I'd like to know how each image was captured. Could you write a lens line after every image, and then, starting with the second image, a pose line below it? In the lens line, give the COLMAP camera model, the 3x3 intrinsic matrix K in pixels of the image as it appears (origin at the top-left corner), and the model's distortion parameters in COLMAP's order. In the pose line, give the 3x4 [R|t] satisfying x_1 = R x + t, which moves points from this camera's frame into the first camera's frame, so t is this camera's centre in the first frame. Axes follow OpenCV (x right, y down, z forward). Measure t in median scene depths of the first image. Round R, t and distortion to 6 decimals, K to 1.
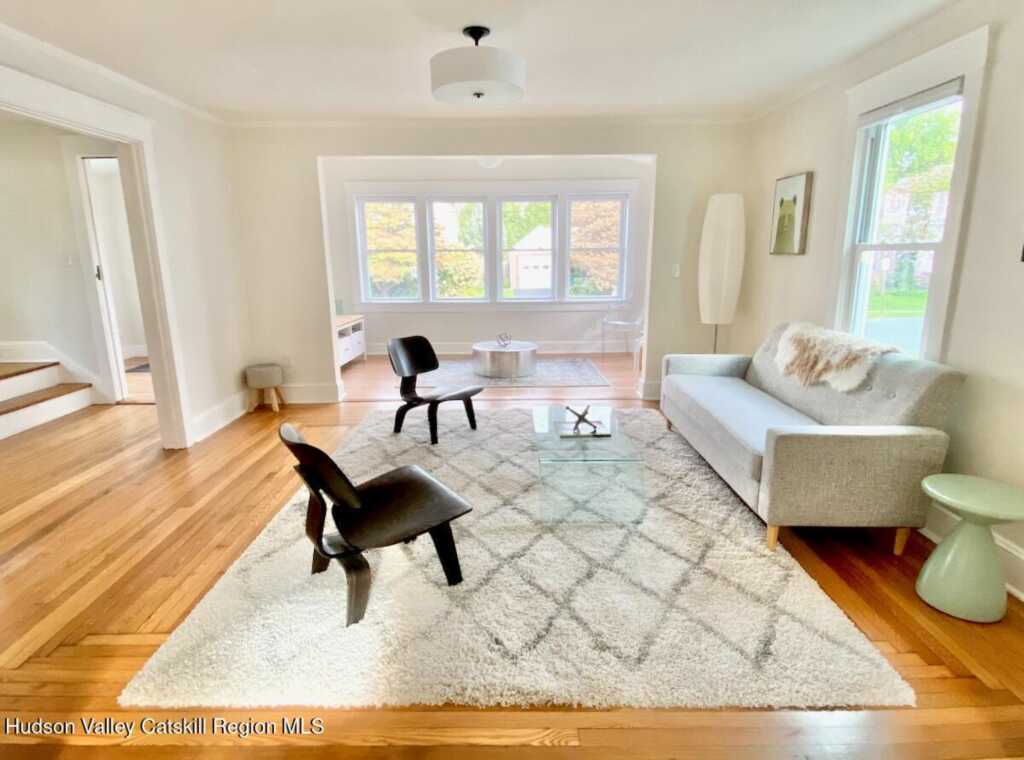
lens RADIAL K [[562.0, 0, 512.0], [0, 562.0, 380.0], [0, 0, 1]] dist [0.039203, -0.050484]
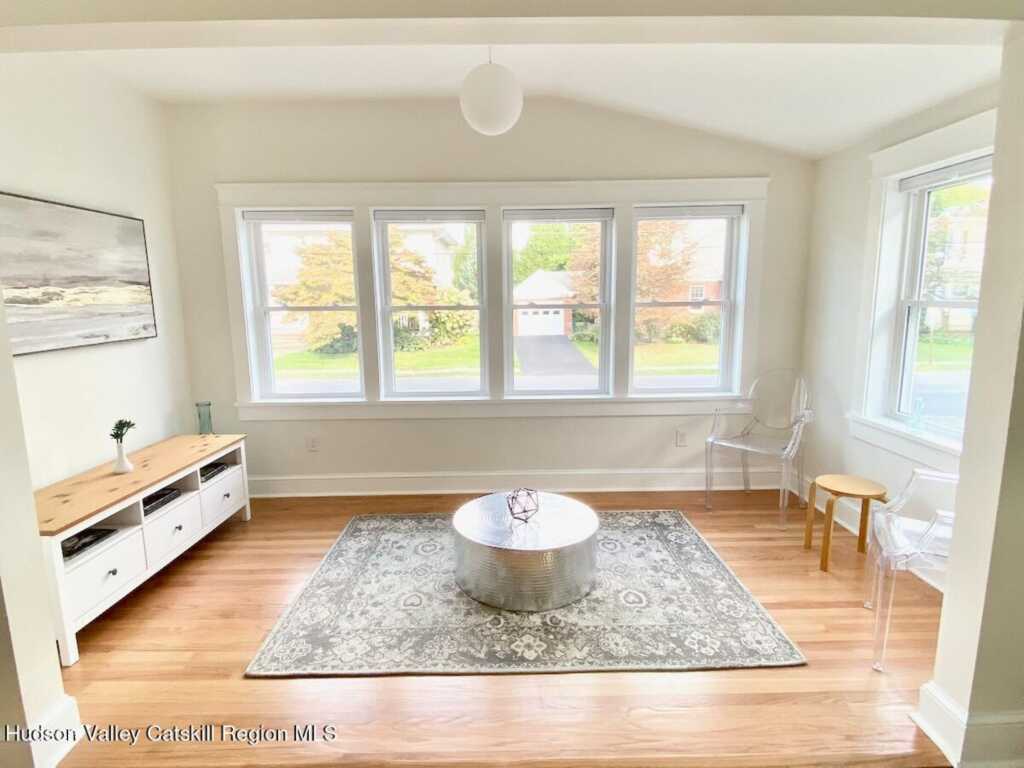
lens RADIAL K [[558.9, 0, 512.0], [0, 558.9, 384.0], [0, 0, 1]] dist [0.006531, -0.000255]
pose [[0.999960, -0.004304, 0.007779, -0.041766], [0.004813, 0.997762, -0.066686, -0.233424], [-0.007475, 0.066721, 0.997744, 0.907802]]
